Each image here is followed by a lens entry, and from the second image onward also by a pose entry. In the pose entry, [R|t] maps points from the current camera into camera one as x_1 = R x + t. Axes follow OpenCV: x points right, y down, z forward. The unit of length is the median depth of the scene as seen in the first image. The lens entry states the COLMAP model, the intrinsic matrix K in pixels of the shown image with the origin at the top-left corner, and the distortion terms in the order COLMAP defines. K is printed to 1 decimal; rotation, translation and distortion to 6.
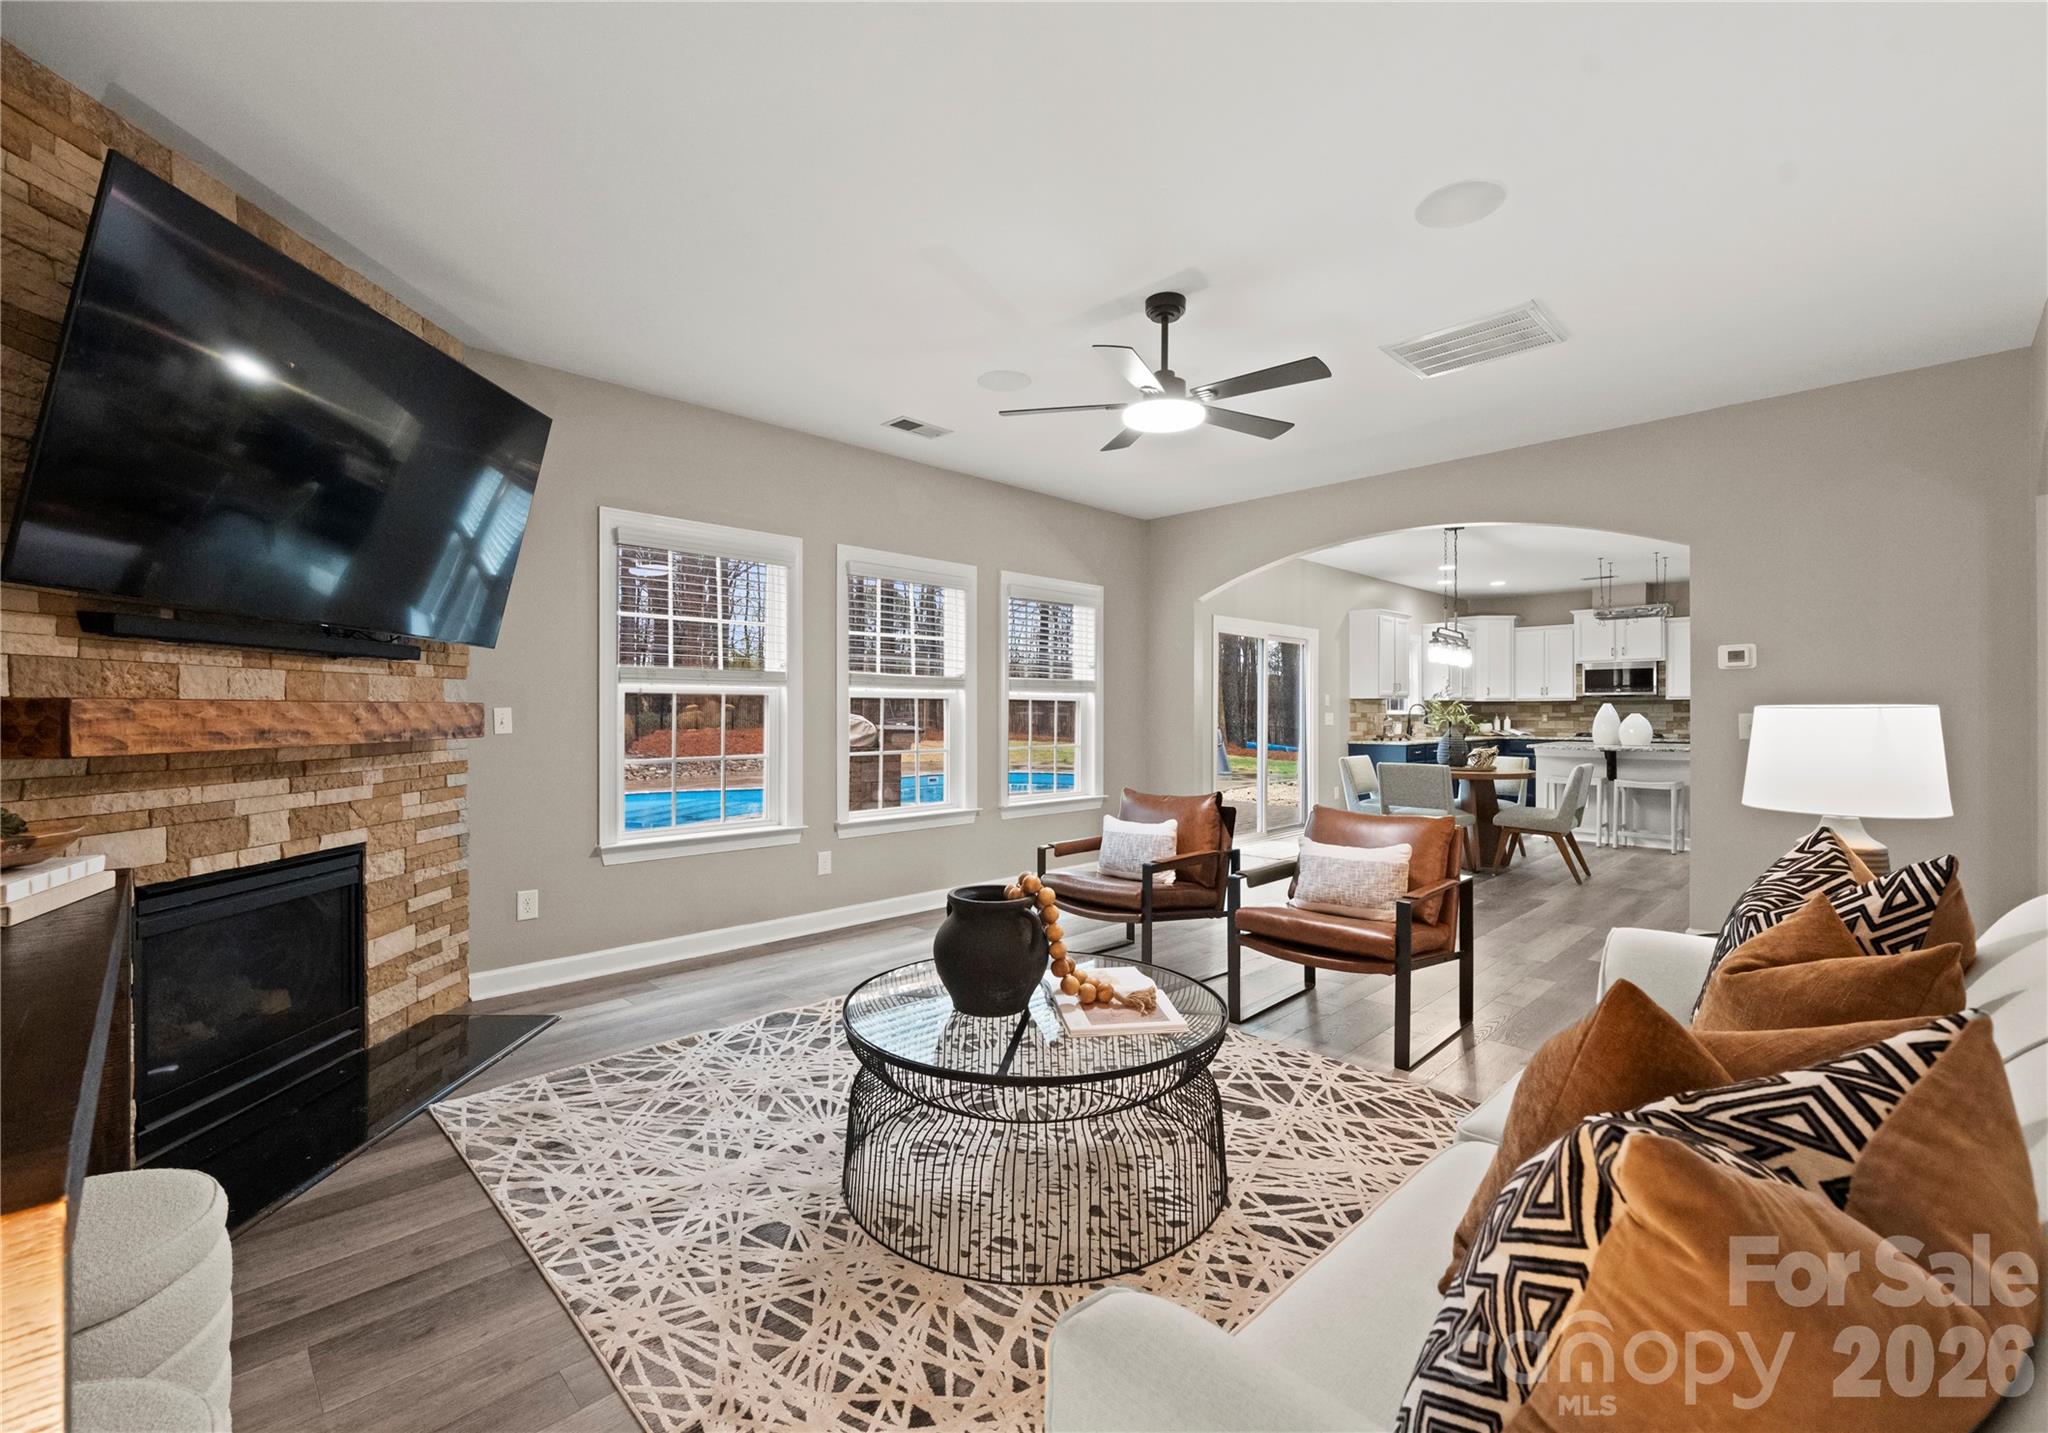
lens RADIAL K [[892.0, 0, 1010.2], [0, 892.0, 713.9], [0, 0, 1]] dist [0.002256, 0.000015]
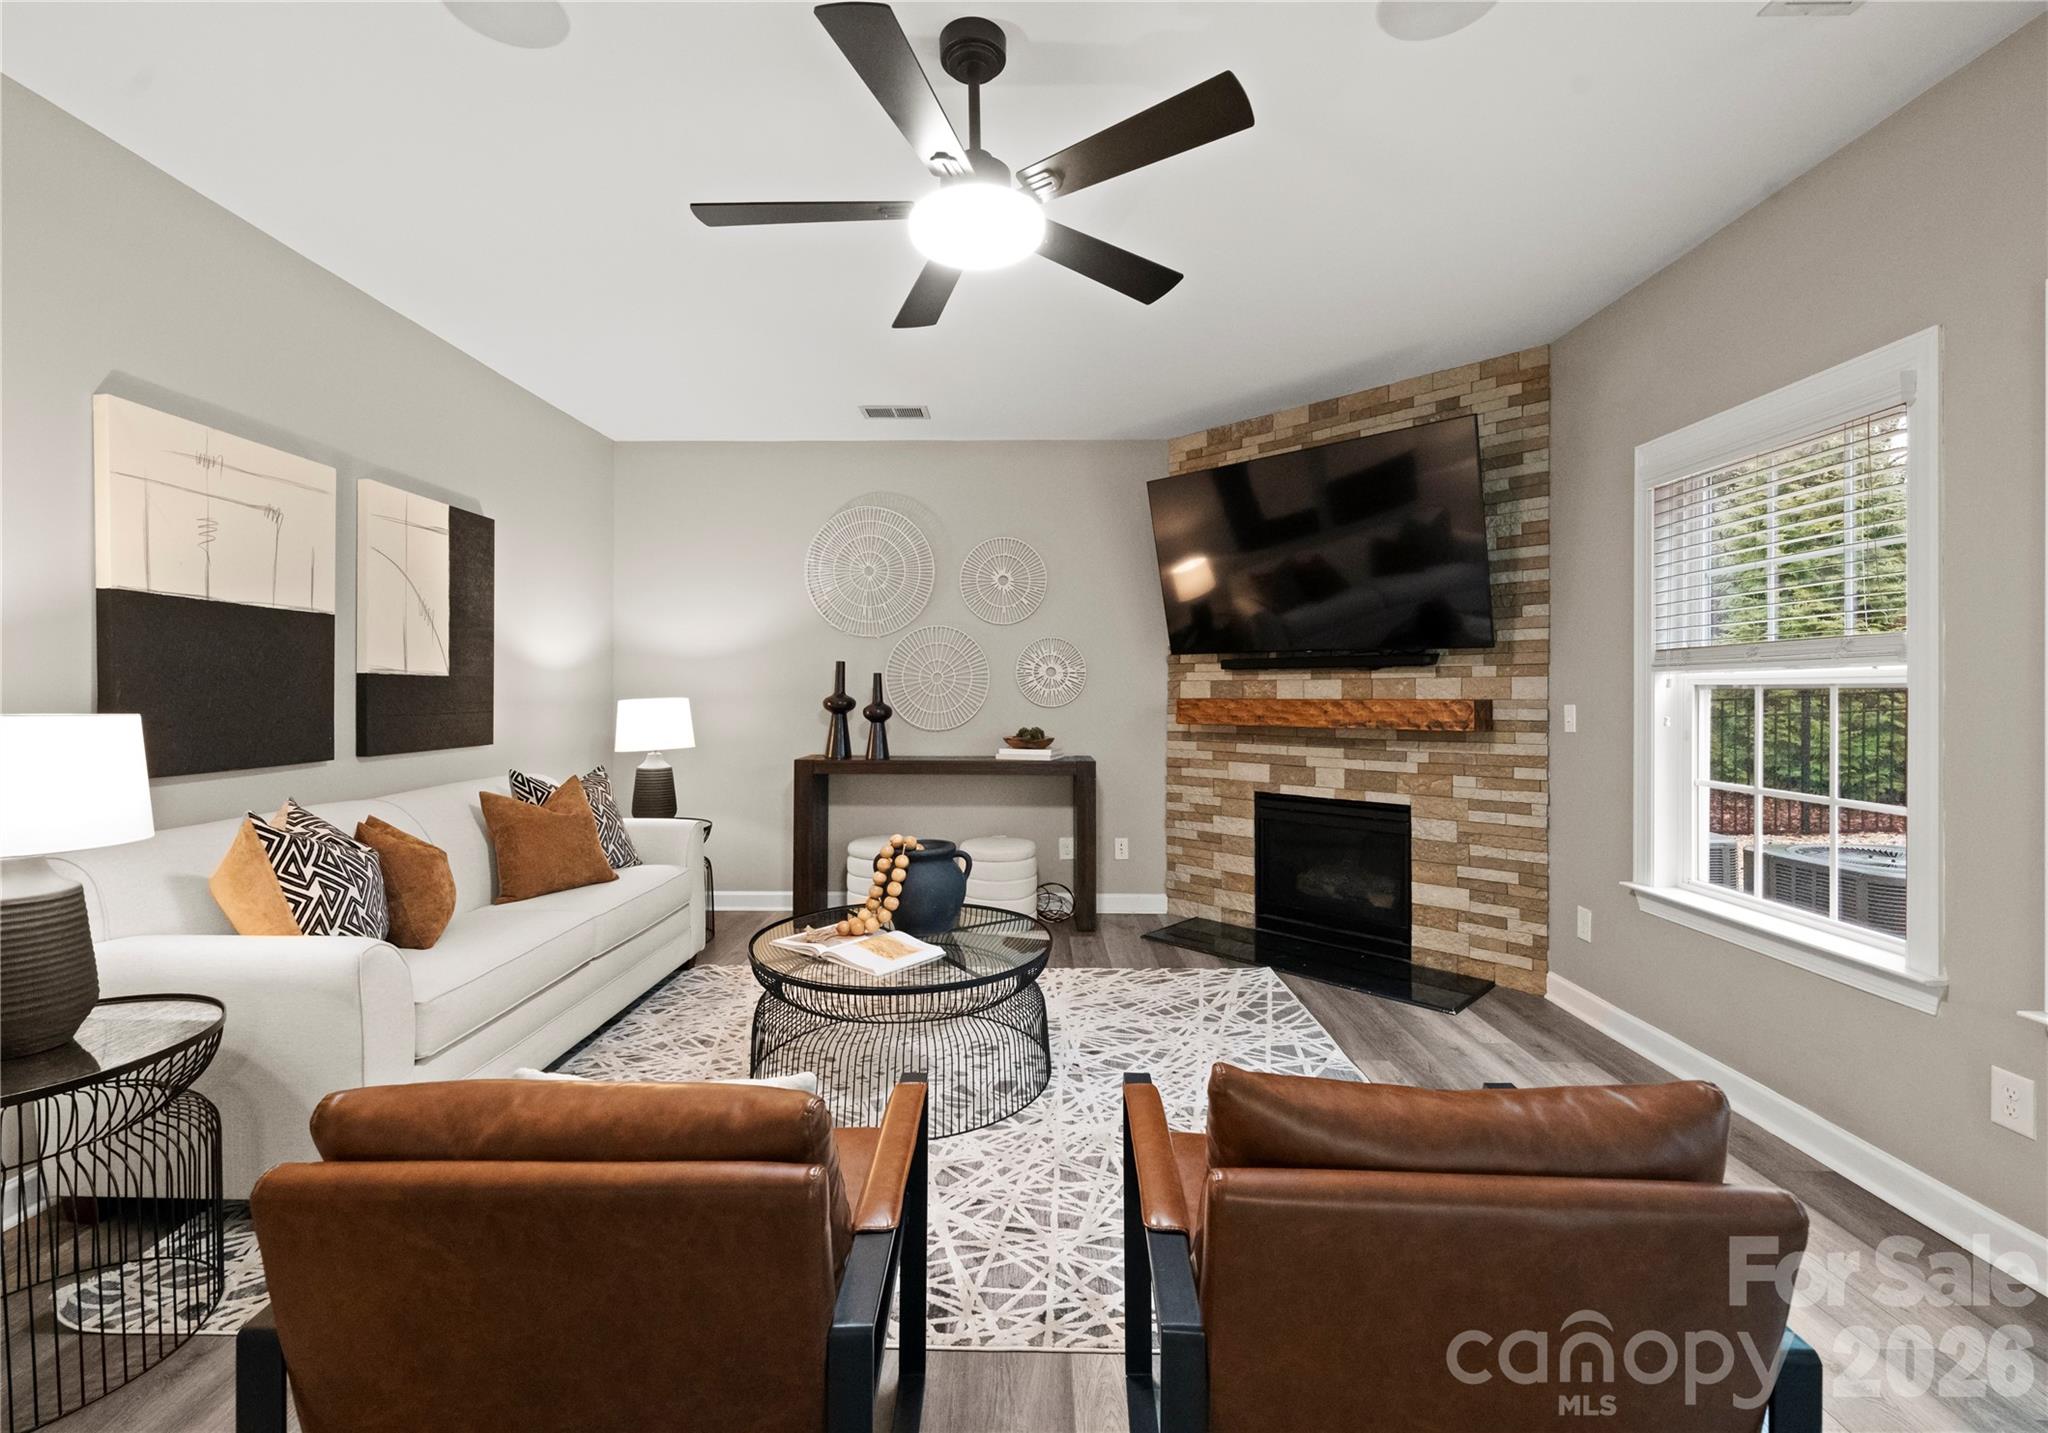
lens RADIAL K [[882.3, 0, 1018.2], [0, 882.3, 694.8], [0, 0, 1]] dist [0.000597, -0.000431]
pose [[-0.708533, 0.002394, -0.705674, 0.542144], [-0.001075, 0.999989, 0.004473, -0.022489], [0.705677, 0.003928, -0.708523, 1.353204]]
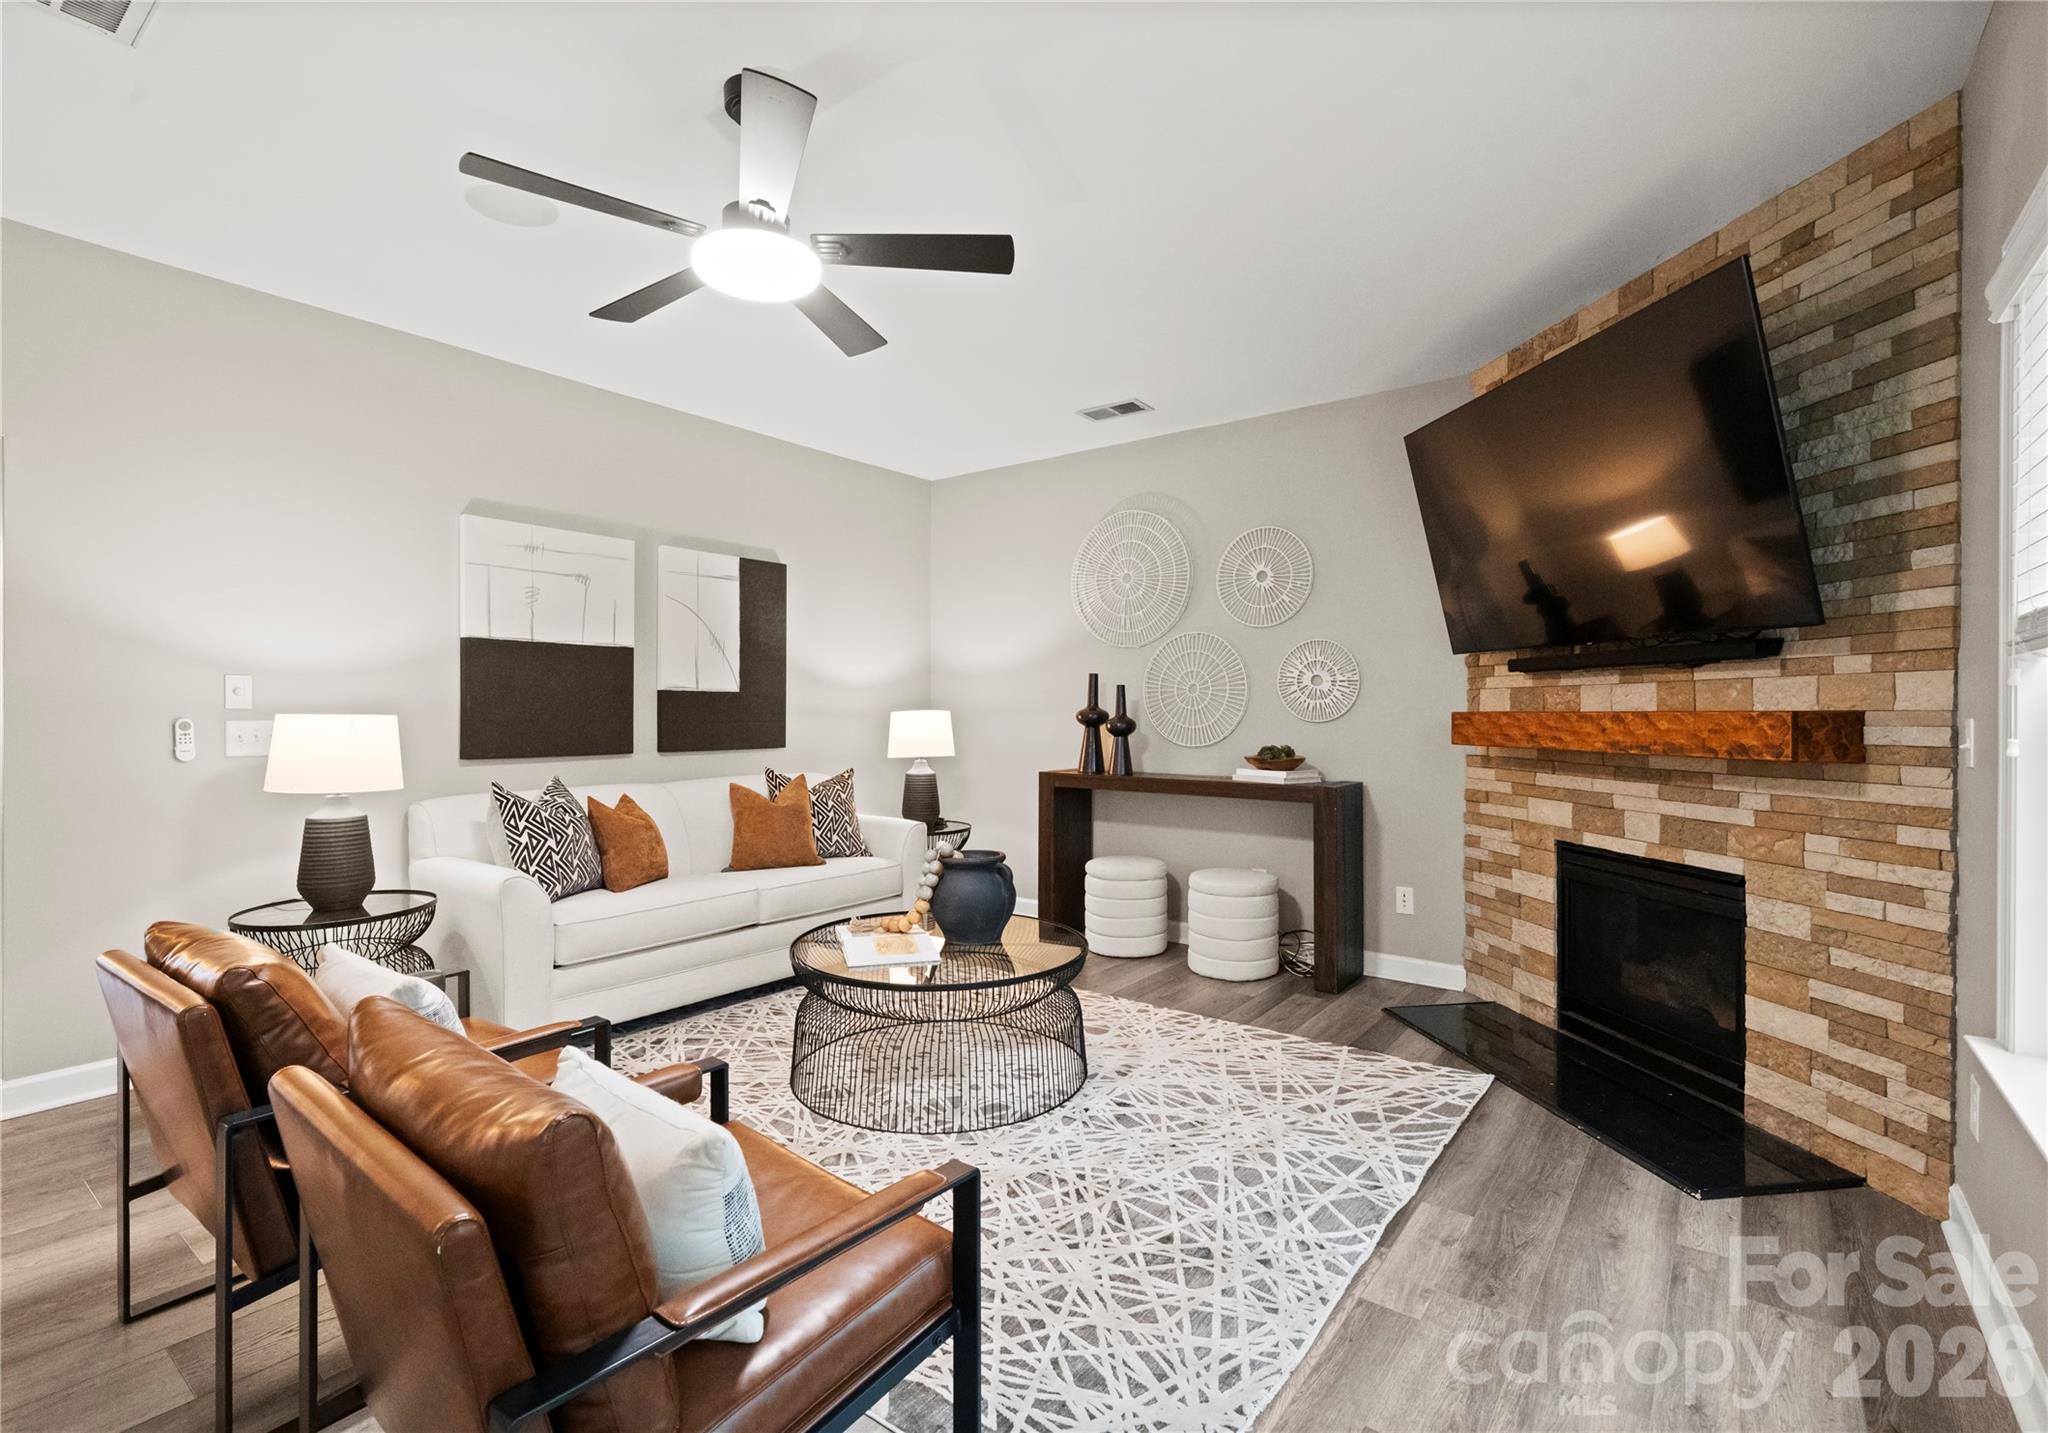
lens RADIAL K [[952.8, 0, 1011.9], [0, 952.8, 715.1], [0, 0, 1]] dist [0.001017, 0.000218]
pose [[-0.989804, 0.000492, -0.142434, 0.086830], [-0.000334, 0.999983, 0.005772, -0.013150], [0.142434, 0.005760, -0.989788, 1.607166]]
